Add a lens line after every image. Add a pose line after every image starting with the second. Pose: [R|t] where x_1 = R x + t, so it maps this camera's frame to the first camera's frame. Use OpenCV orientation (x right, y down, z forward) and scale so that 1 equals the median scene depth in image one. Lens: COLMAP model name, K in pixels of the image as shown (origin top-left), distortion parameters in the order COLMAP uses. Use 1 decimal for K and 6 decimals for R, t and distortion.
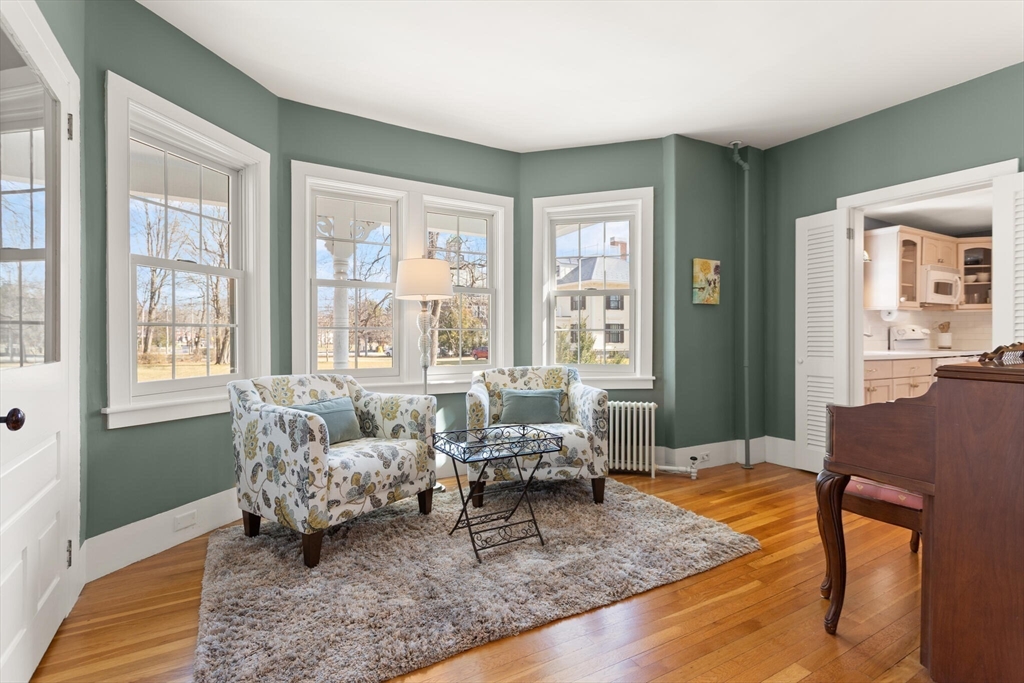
lens RADIAL K [[499.1, 0, 507.5], [0, 499.1, 340.3], [0, 0, 1]] dist [0.003658, 0.001175]
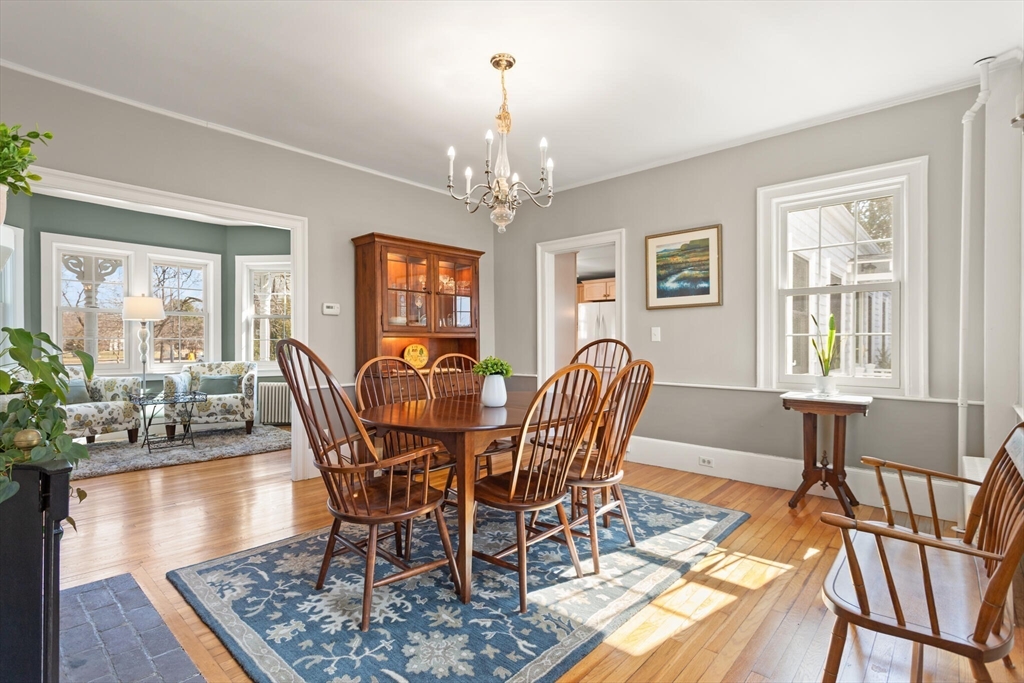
lens RADIAL K [[499.1, 0, 510.0], [0, 499.1, 348.4], [0, 0, 1]] dist [0.003658, 0.001175]
pose [[0.951848, -0.000033, 0.306570, 0.542684], [-0.001060, 0.999994, 0.003400, 0.001498], [-0.306568, -0.003562, 0.951842, -1.061538]]
